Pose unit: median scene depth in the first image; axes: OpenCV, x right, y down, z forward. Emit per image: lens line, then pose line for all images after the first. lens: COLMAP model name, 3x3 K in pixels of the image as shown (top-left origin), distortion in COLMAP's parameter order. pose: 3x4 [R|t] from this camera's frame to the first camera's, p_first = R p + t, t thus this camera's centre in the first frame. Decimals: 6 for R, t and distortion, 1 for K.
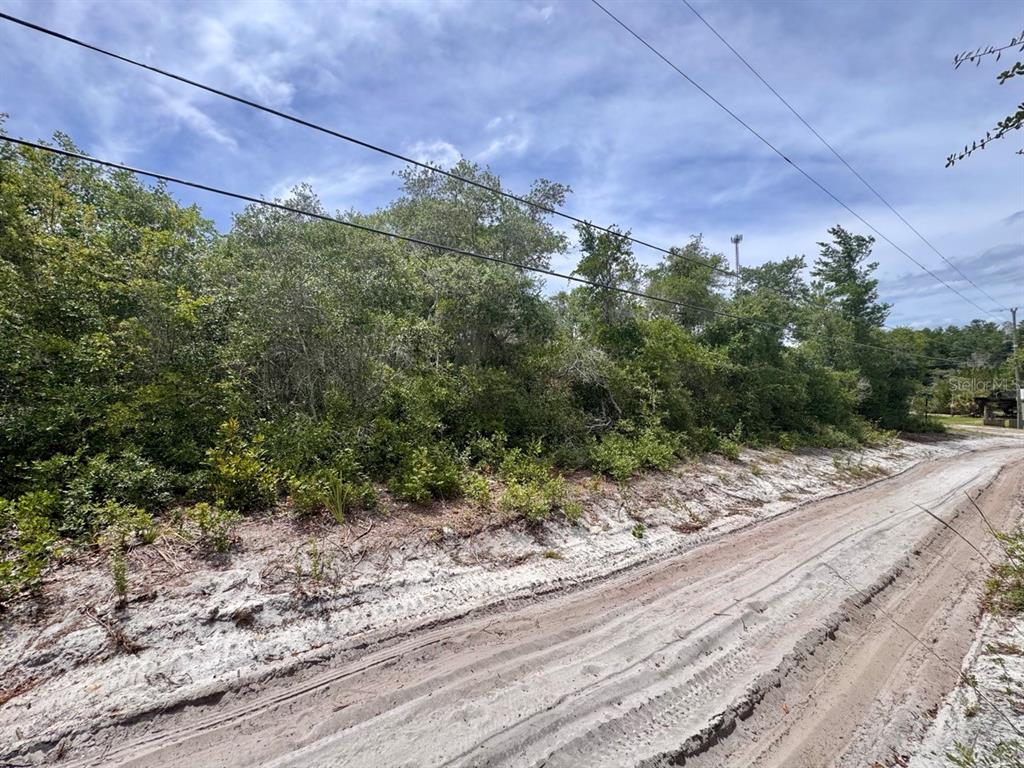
lens RADIAL K [[411.8, 0, 510.4], [0, 411.8, 385.2], [0, 0, 1]] dist [-0.017171, 0.000282]
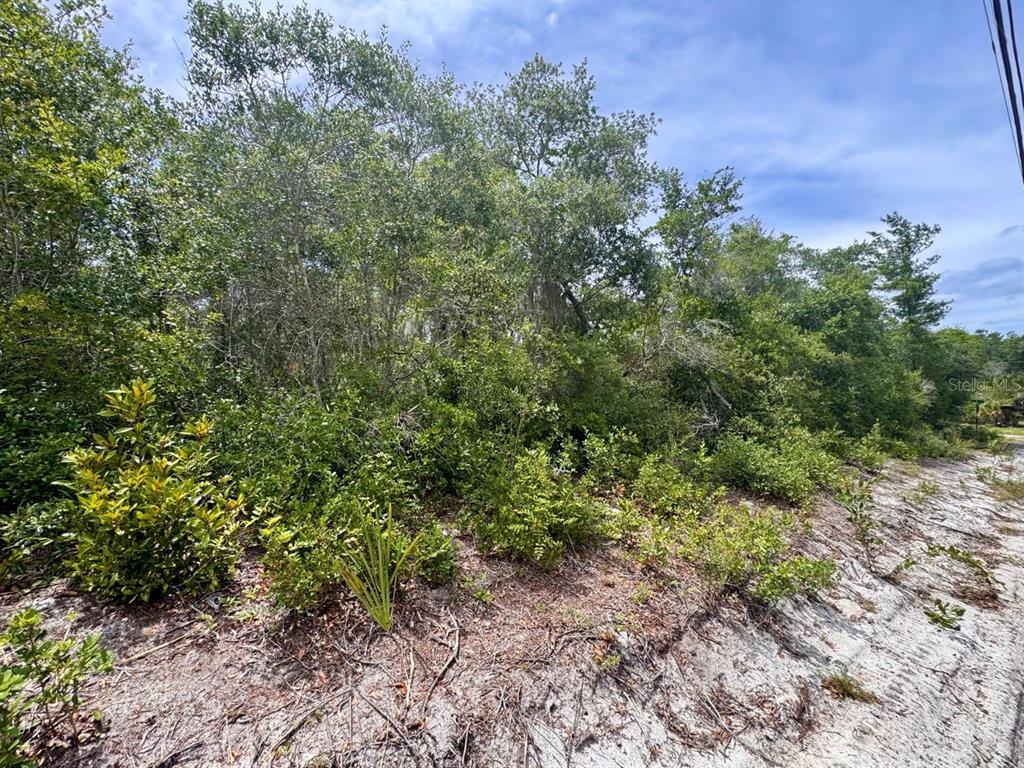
lens RADIAL K [[411.8, 0, 512.2], [0, 411.8, 382.6], [0, 0, 1]] dist [-0.017171, 0.000282]
pose [[0.999856, 0.011105, 0.012801, -0.241884], [-0.010803, 0.999666, -0.023457, 0.076284], [-0.013058, 0.023316, 0.999643, 0.474023]]
